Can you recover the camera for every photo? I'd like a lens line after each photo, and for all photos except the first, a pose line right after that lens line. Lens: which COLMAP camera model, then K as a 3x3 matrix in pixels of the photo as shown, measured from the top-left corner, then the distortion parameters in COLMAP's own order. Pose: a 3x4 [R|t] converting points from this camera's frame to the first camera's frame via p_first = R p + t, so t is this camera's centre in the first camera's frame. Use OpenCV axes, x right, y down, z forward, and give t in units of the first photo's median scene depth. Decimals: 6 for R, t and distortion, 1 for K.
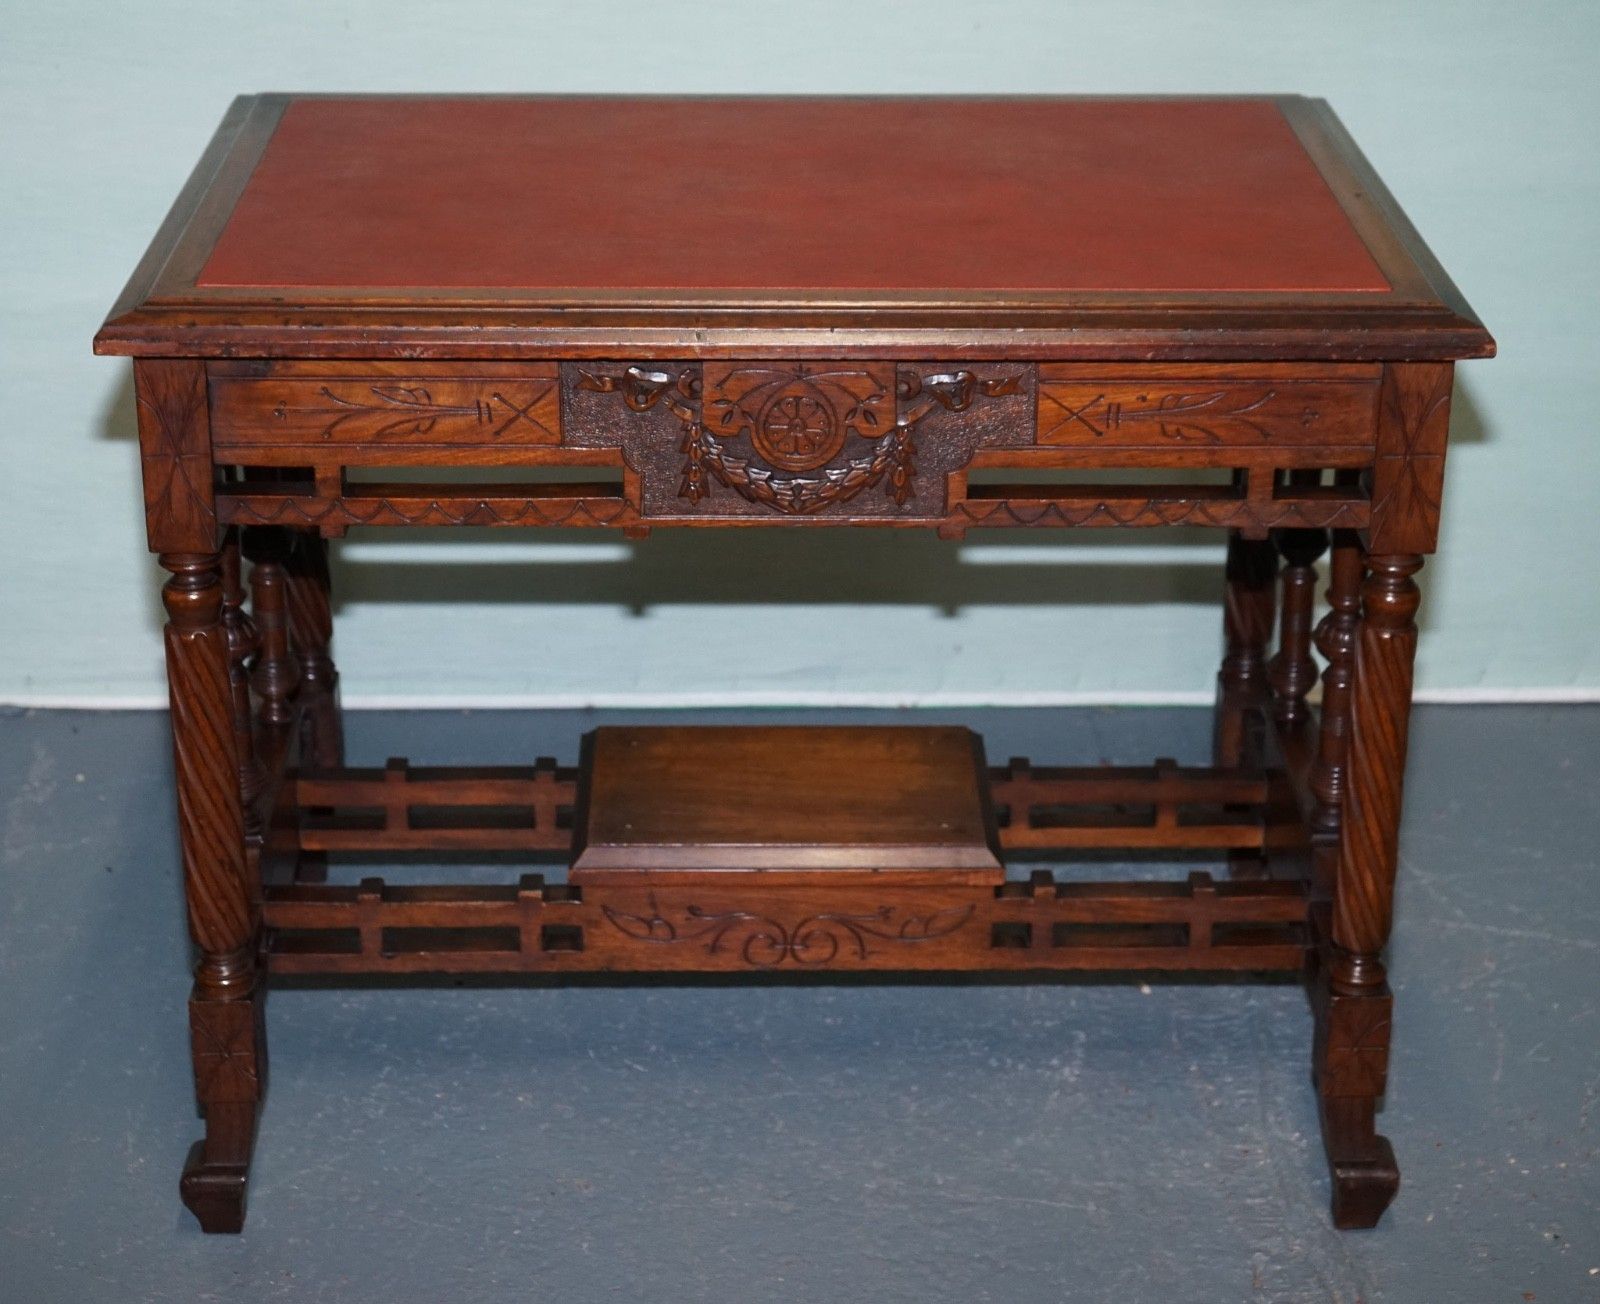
lens RADIAL K [[2963.3, 0, 806.9], [0, 2963.3, 601.9], [0, 0, 1]] dist [-0.018906, 0.000000]
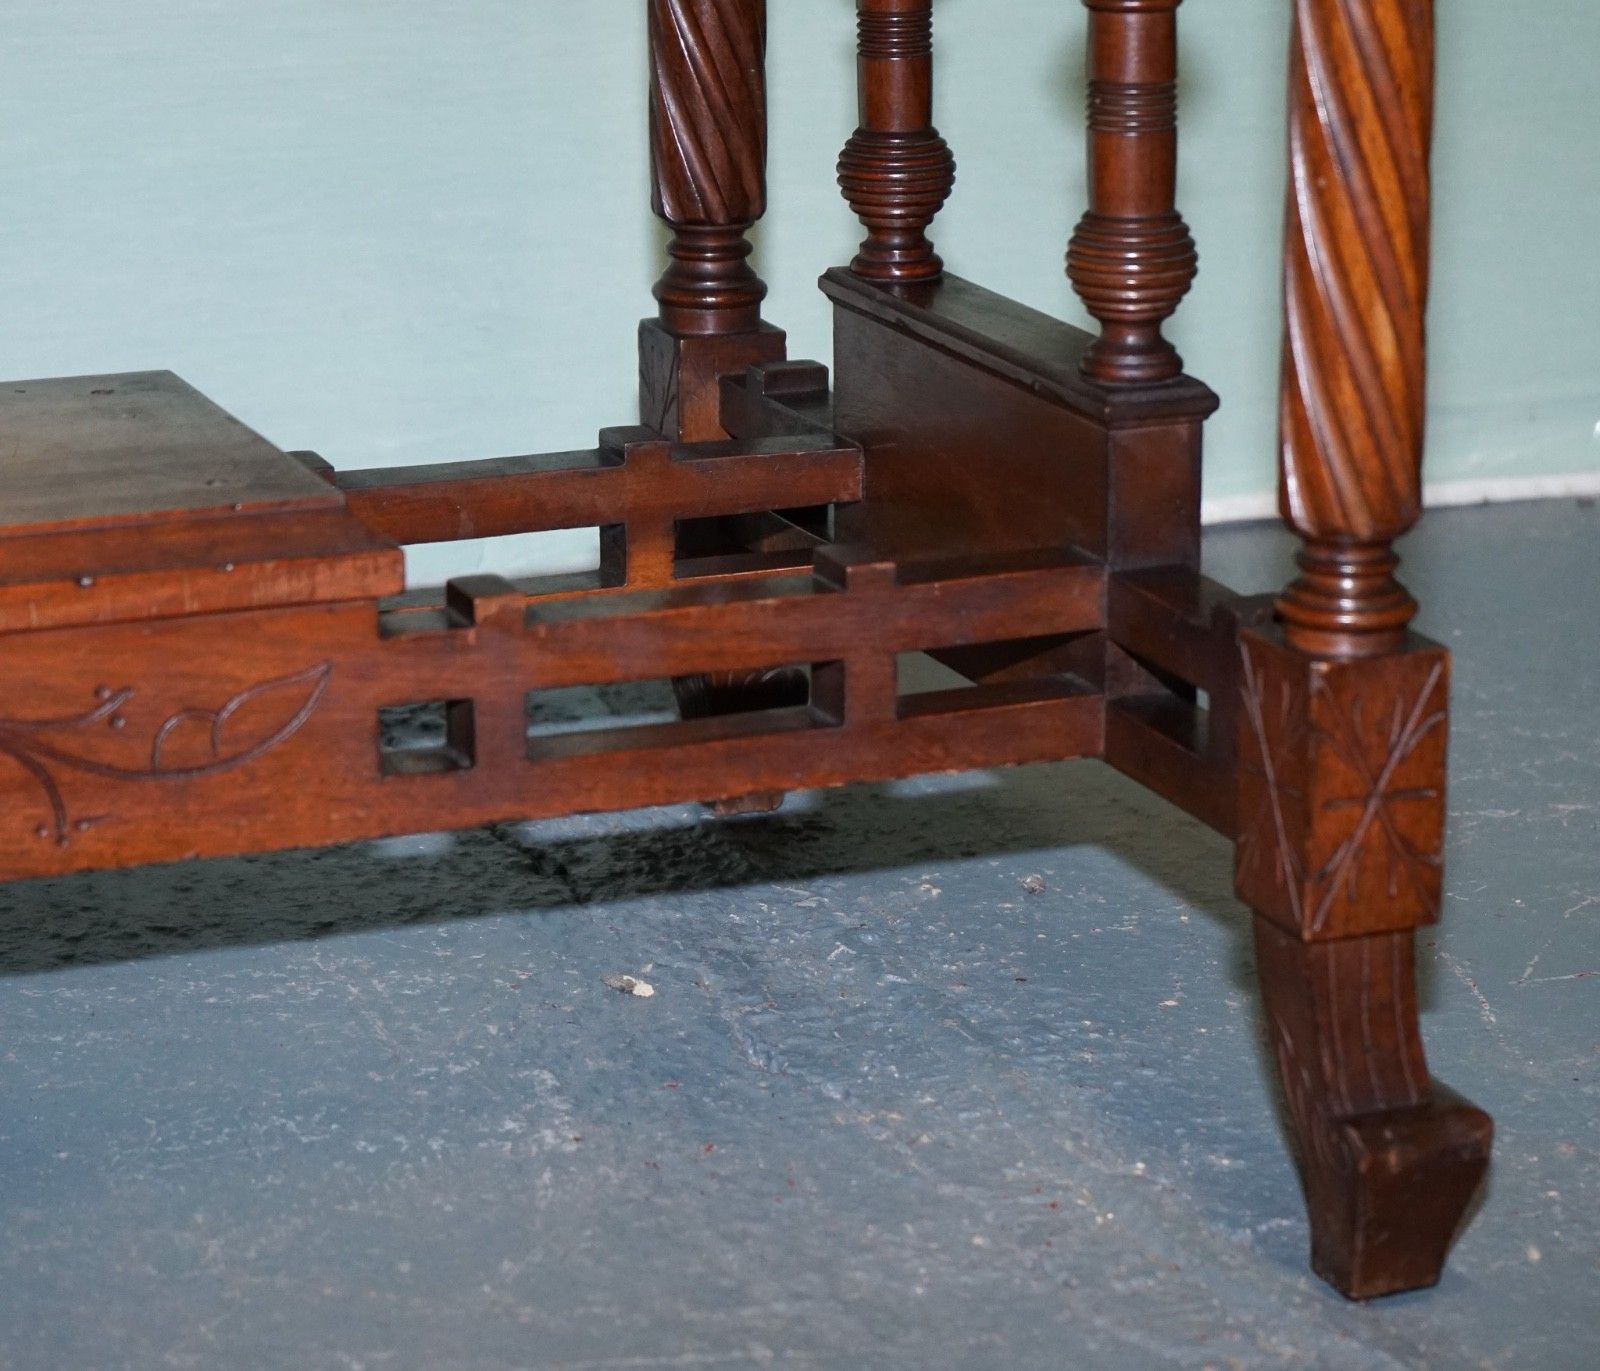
lens RADIAL K [[4653.8, 0, 797.8], [0, 4653.8, 686.1], [0, 0, 1]] dist [-0.009759, 0.000000]
pose [[0.933739, -0.102589, 0.342938, -0.102473], [0.149015, 0.982492, -0.111824, 0.193862], [-0.325461, 0.155517, 0.932679, 0.430475]]
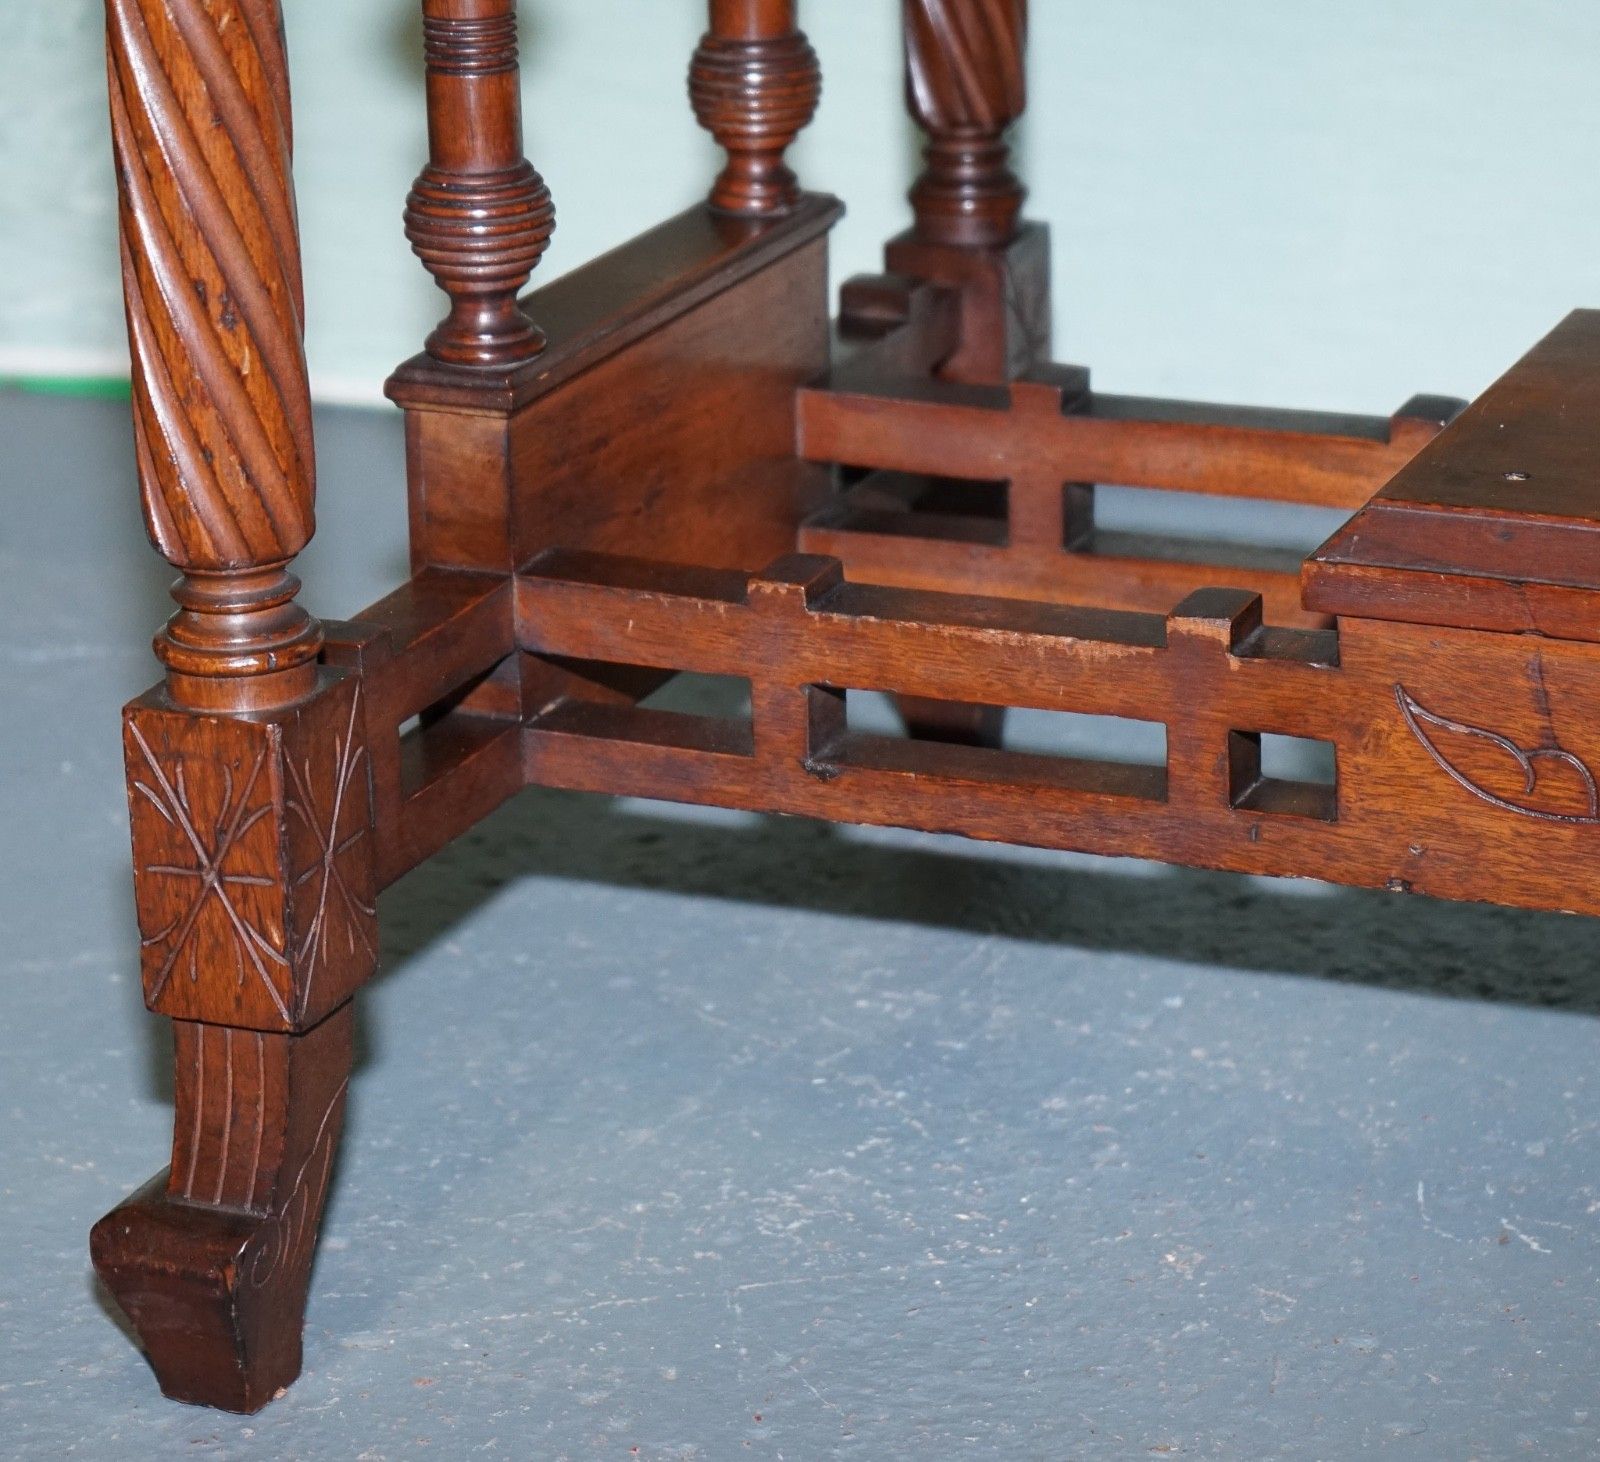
lens RADIAL K [[4908.3, 0, 797.0], [0, 4908.3, 738.4], [0, 0, 1]] dist [-0.060623, 0.000000]
pose [[0.904305, 0.110023, -0.412465, 0.108345], [-0.136657, 0.989981, -0.035539, 0.145320], [0.404422, 0.088504, 0.910280, 0.480217]]
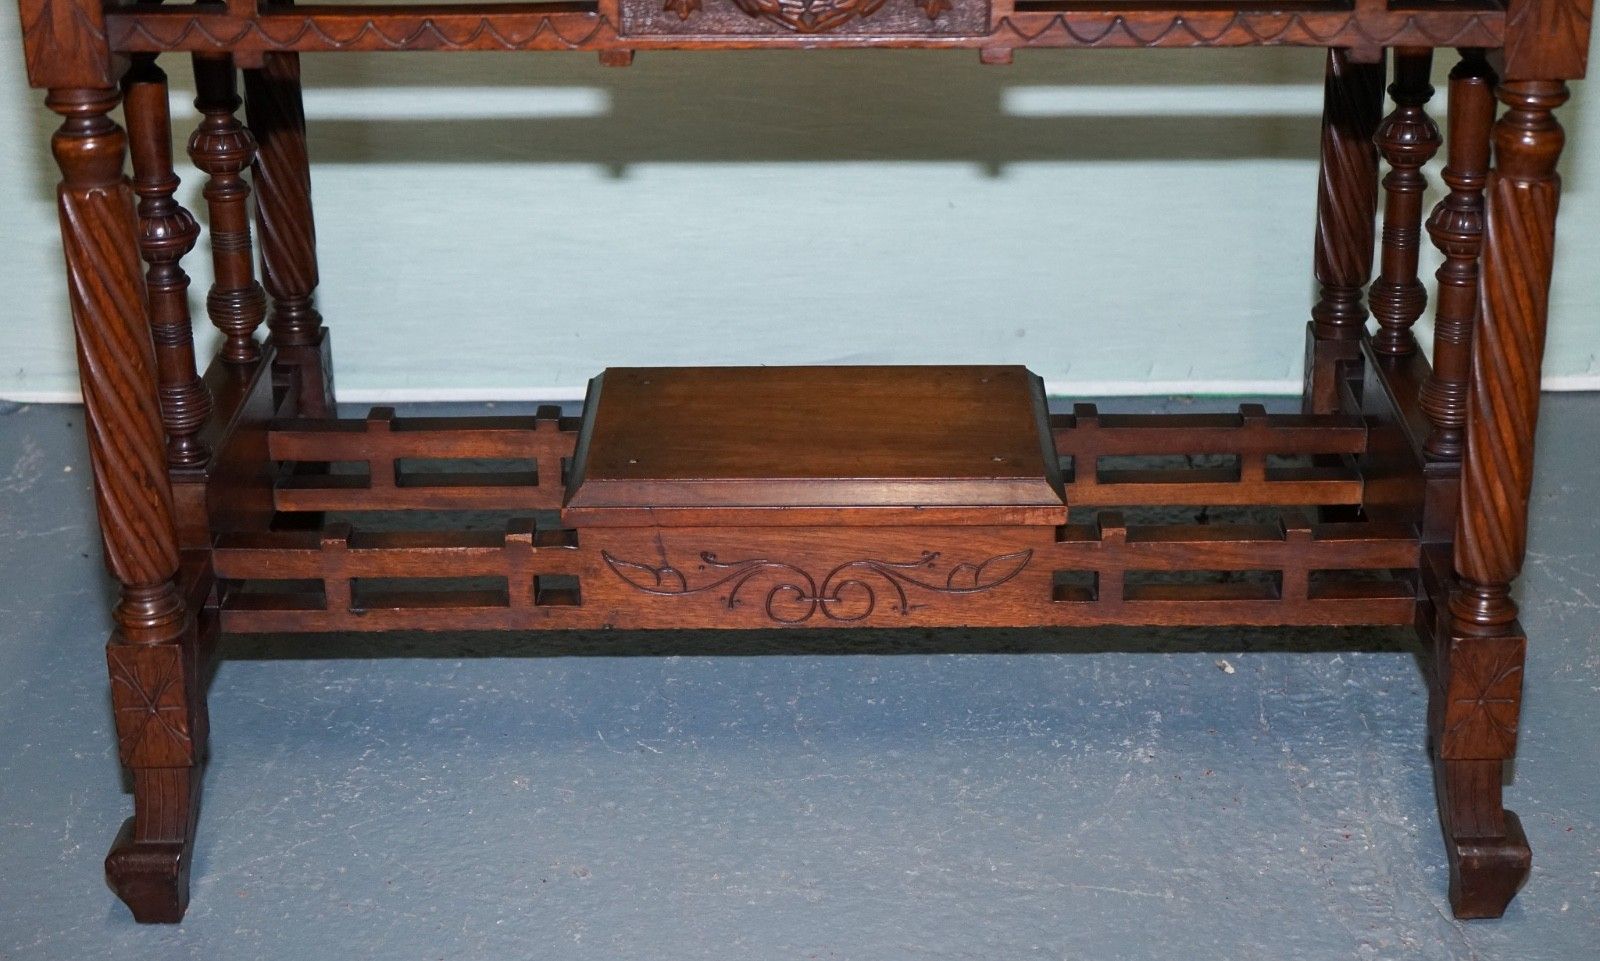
lens RADIAL K [[2673.1, 0, 843.8], [0, 2673.1, 530.5], [0, 0, 1]] dist [-0.026157, 0.000000]
pose [[0.999696, -0.005202, -0.024095, 0.021639], [0.005609, 0.999842, 0.016874, 0.087959], [0.024004, -0.017004, 0.999567, 0.232270]]
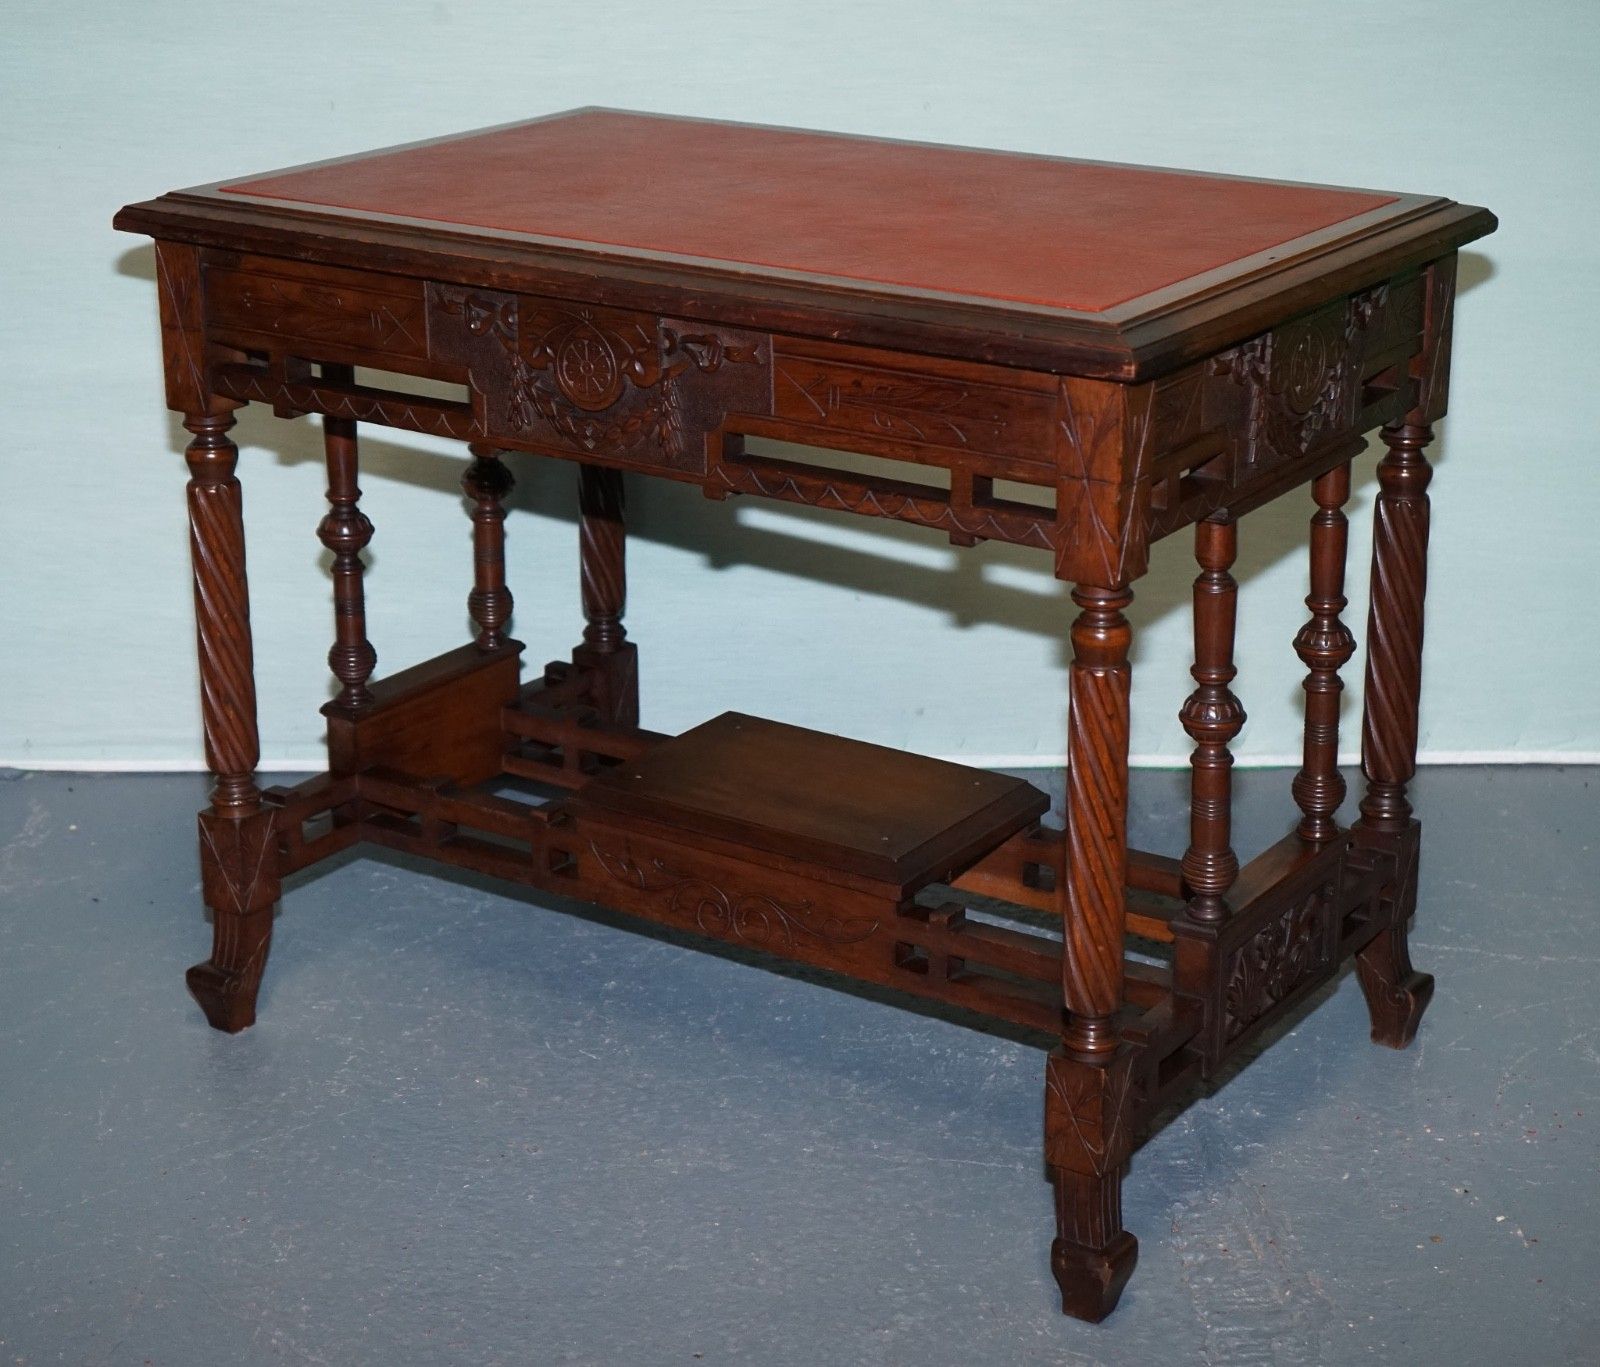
lens RADIAL K [[3020.1, 0, 795.7], [0, 3020.1, 684.0], [0, 0, 1]] dist [0.002144, 0.000000]
pose [[0.814090, 0.181632, -0.551604, 0.621668], [-0.222885, 0.974812, -0.007961, 0.041143], [0.536265, 0.129426, 0.834068, 0.117082]]
